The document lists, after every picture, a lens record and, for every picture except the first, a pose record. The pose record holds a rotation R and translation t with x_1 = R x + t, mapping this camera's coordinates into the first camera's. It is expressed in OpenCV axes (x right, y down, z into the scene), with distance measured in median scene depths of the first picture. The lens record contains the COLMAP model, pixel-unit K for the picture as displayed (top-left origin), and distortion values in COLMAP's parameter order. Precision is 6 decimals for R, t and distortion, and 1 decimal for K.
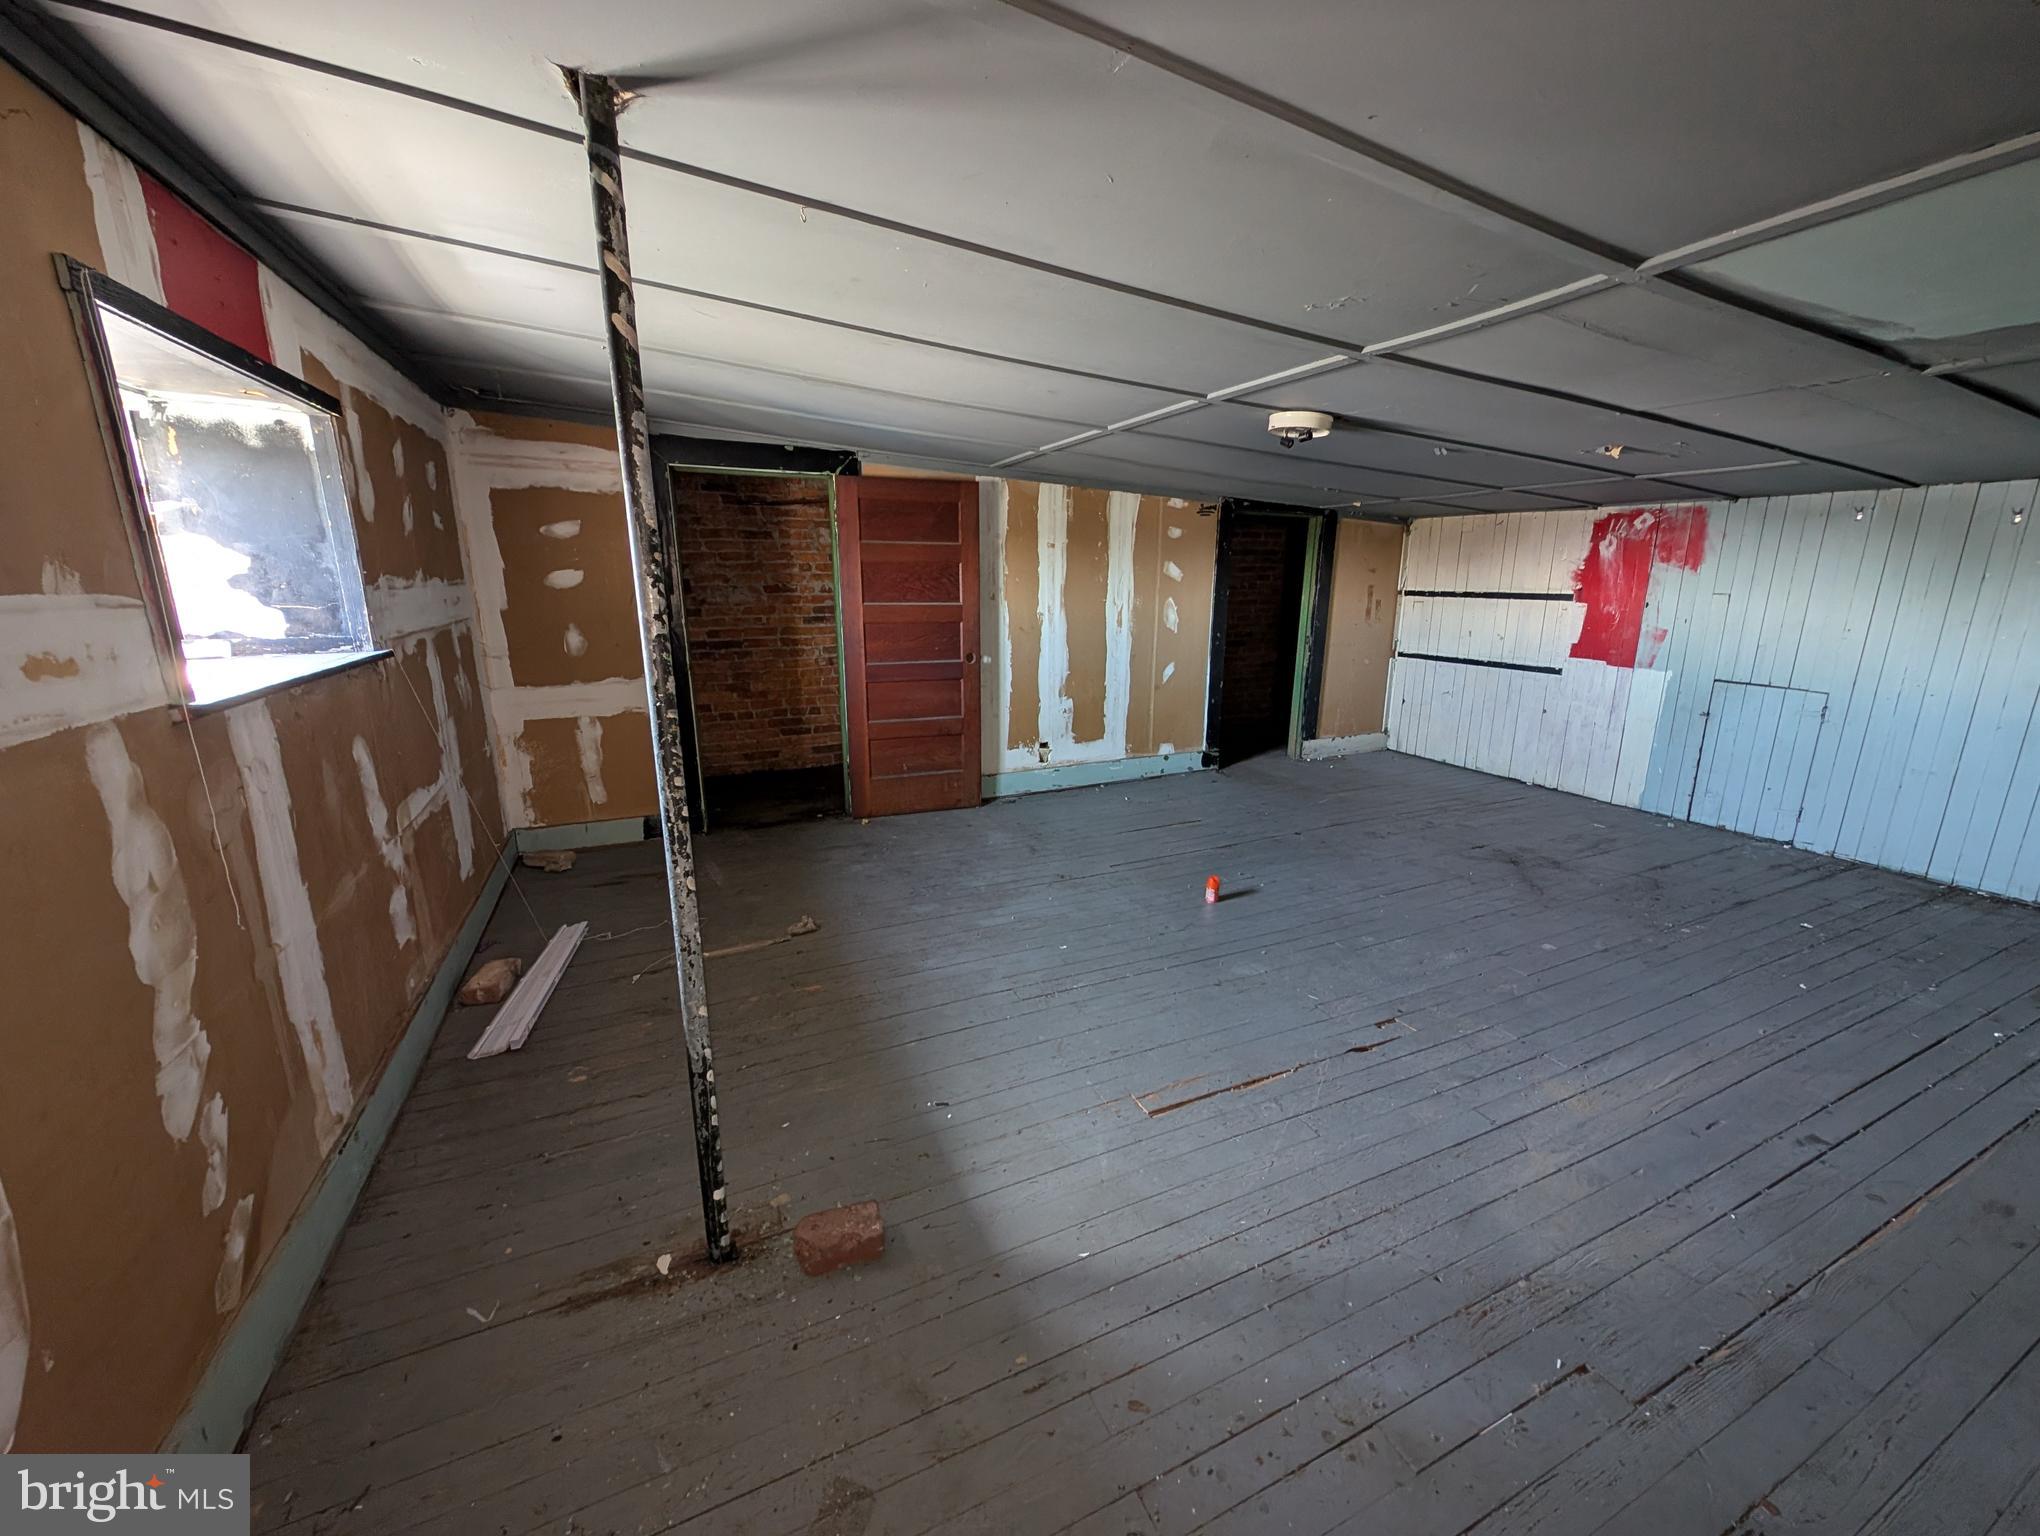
lens RADIAL K [[771.0, 0, 1019.5], [0, 771.0, 762.8], [0, 0, 1]] dist [0.011680, -0.006565]
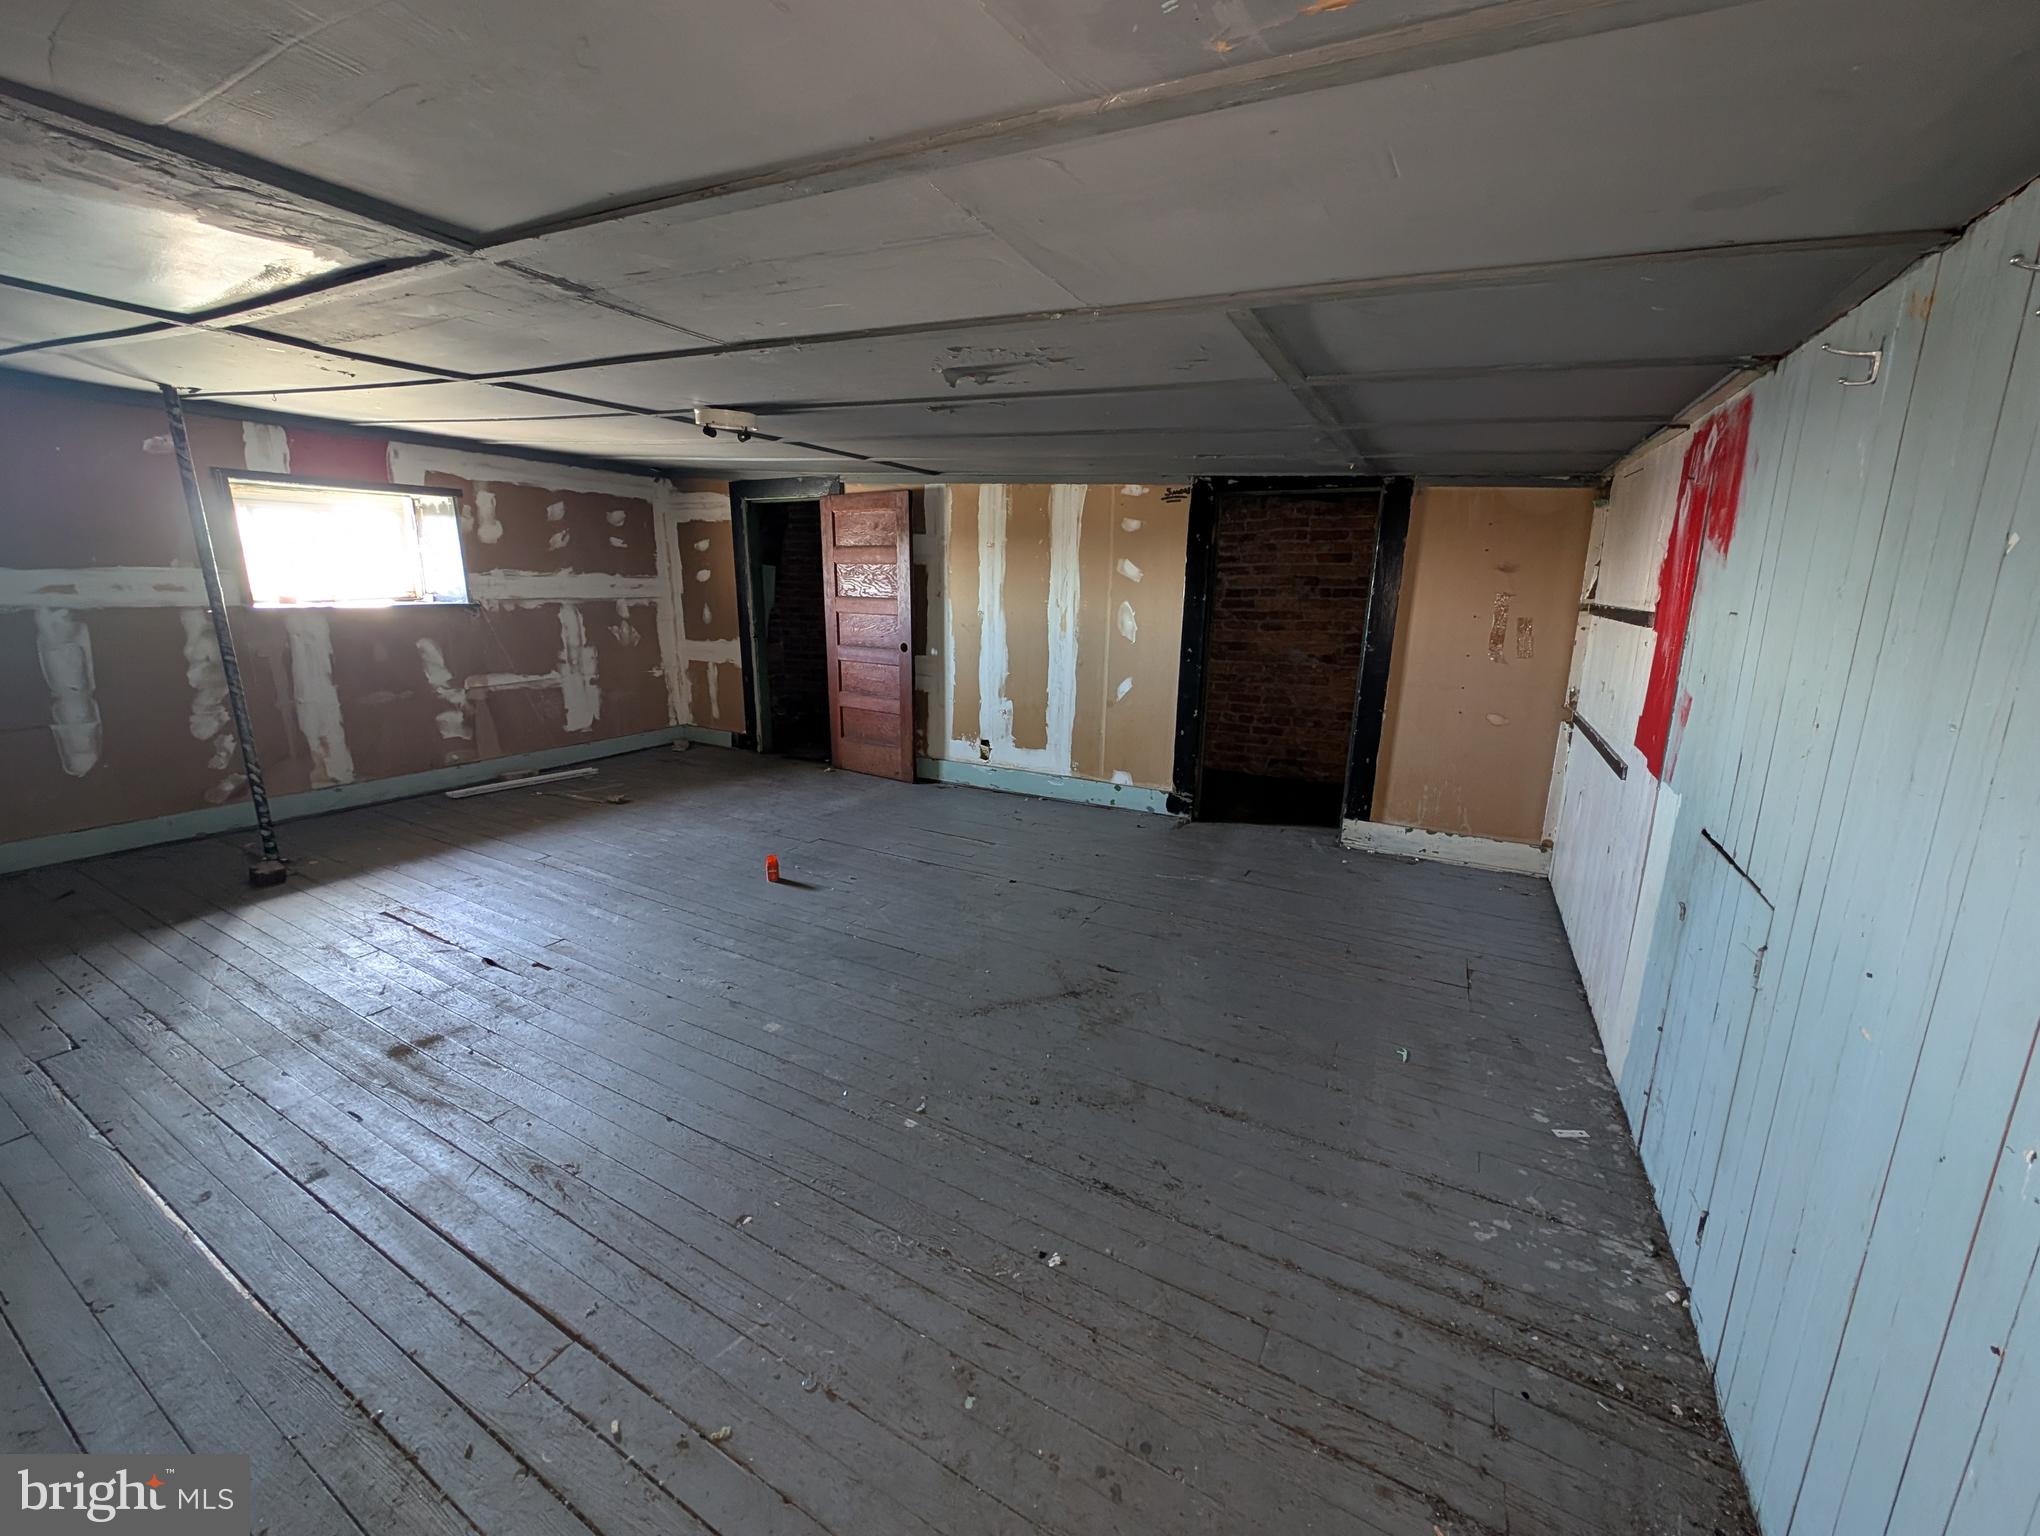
lens RADIAL K [[774.5, 0, 1014.6], [0, 774.5, 761.0], [0, 0, 1]] dist [0.010974, -0.000093]
pose [[0.592139, 0.185729, -0.784140, 0.899120], [-0.199433, 0.976582, 0.080710, -0.093154], [0.780767, 0.108592, 0.615313, 0.428608]]
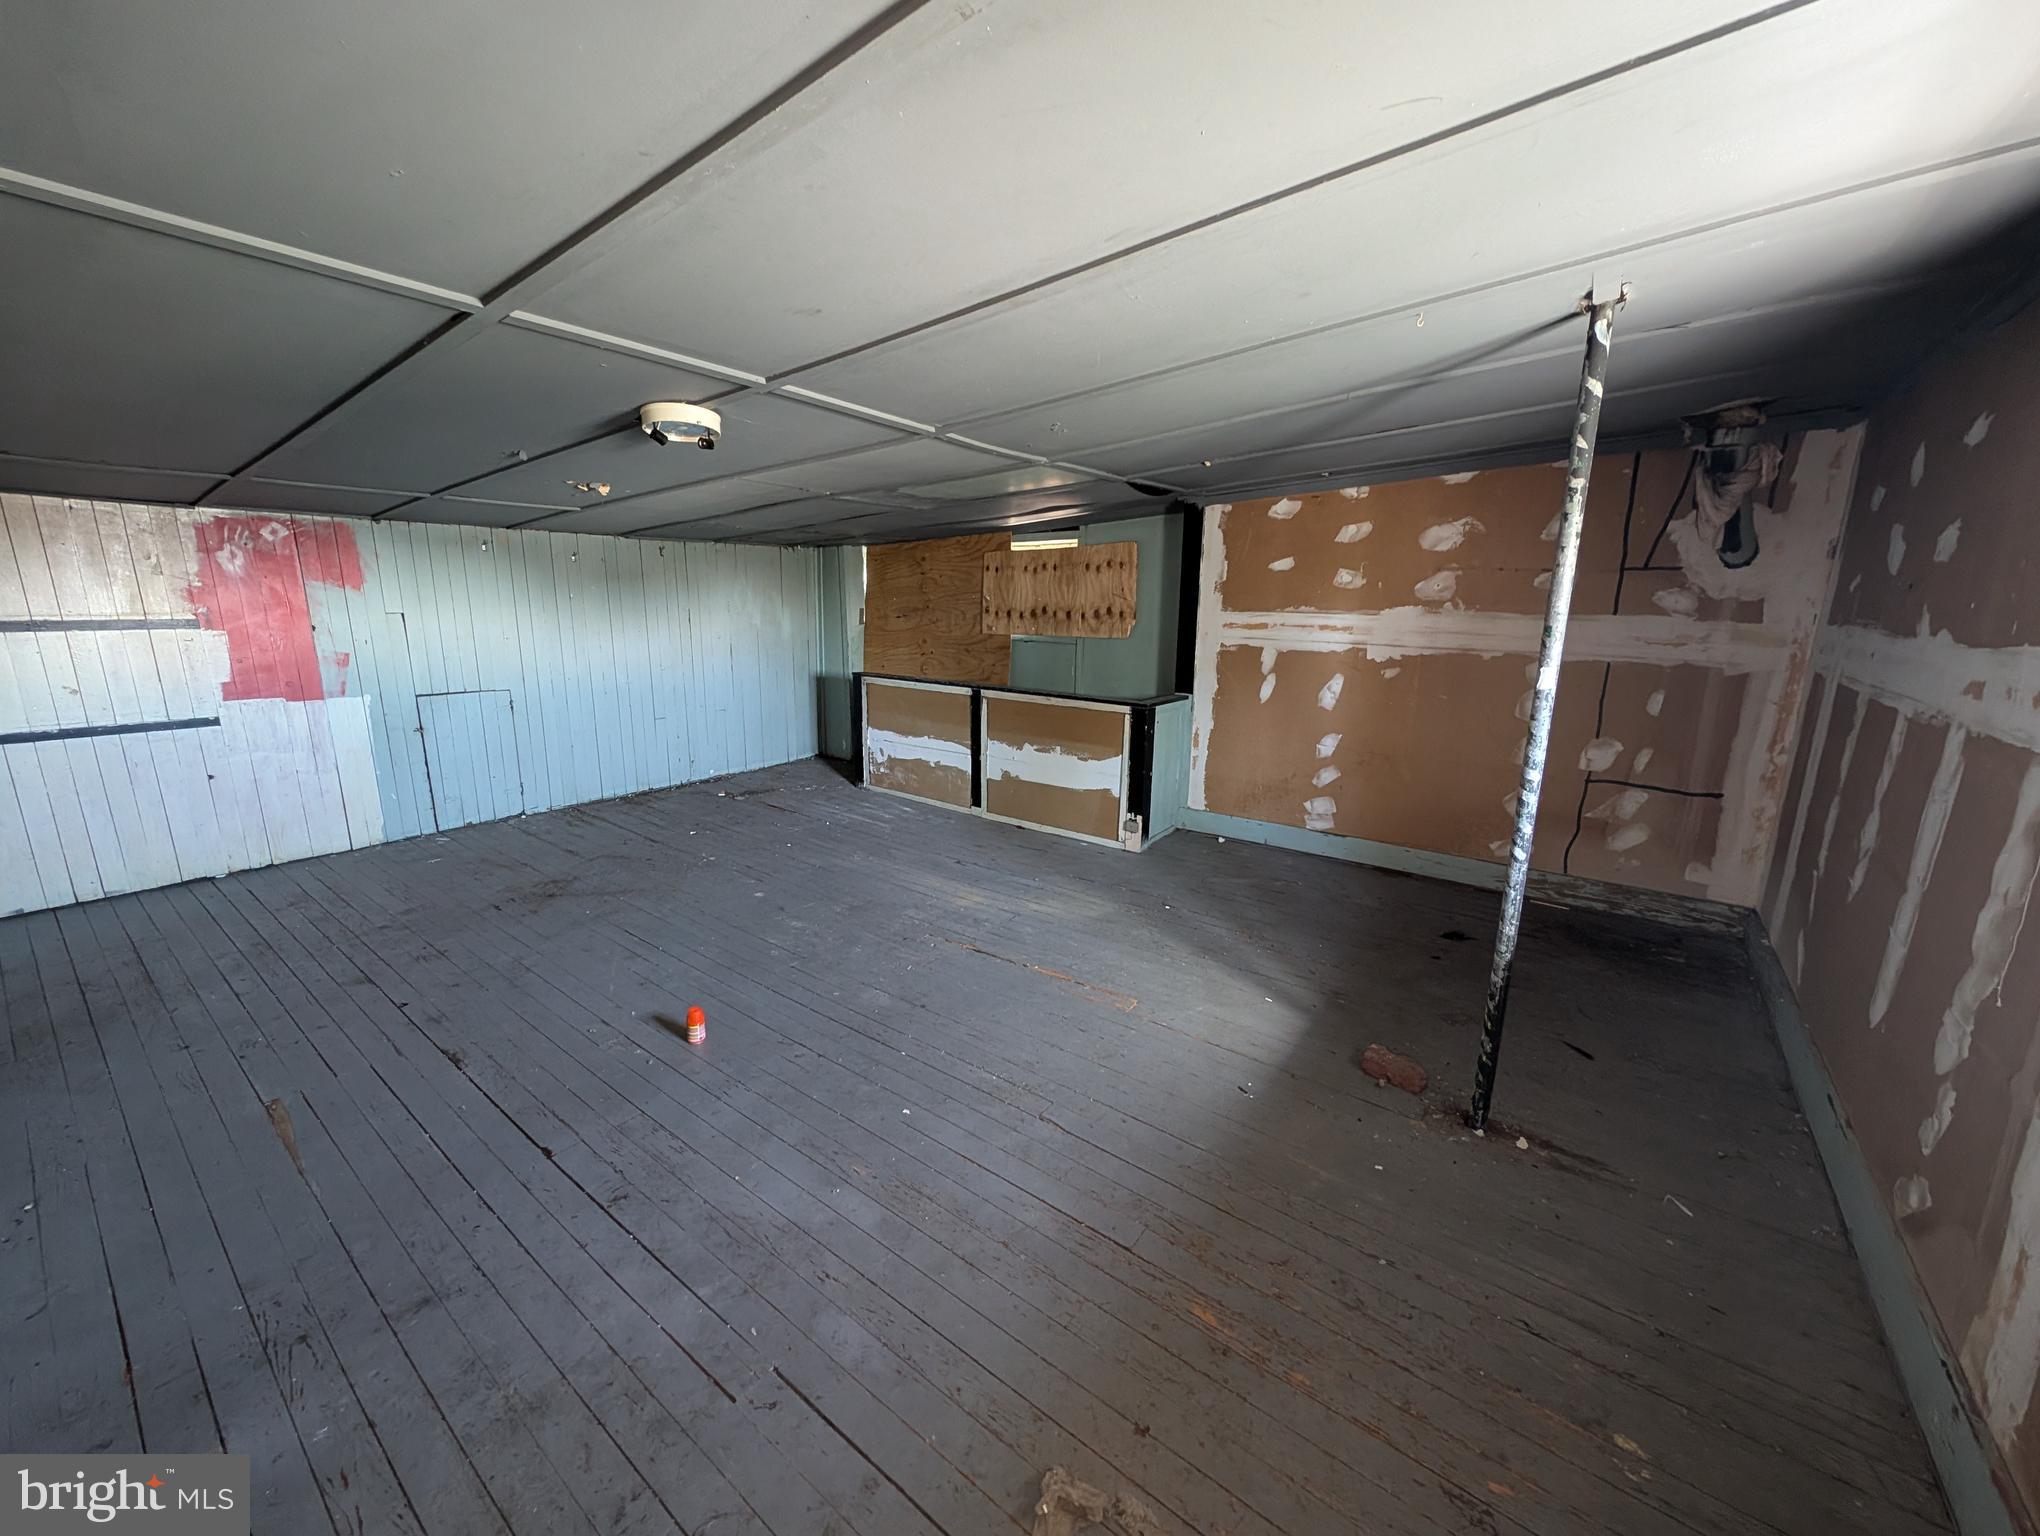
lens RADIAL K [[771.0, 0, 1019.5], [0, 771.0, 762.8], [0, 0, 1]] dist [0.011680, -0.006565]
pose [[-0.482041, -0.194227, 0.854349, -0.350908], [0.196380, 0.926357, 0.321398, -0.179026], [-0.853857, 0.322704, -0.408400, 0.690660]]
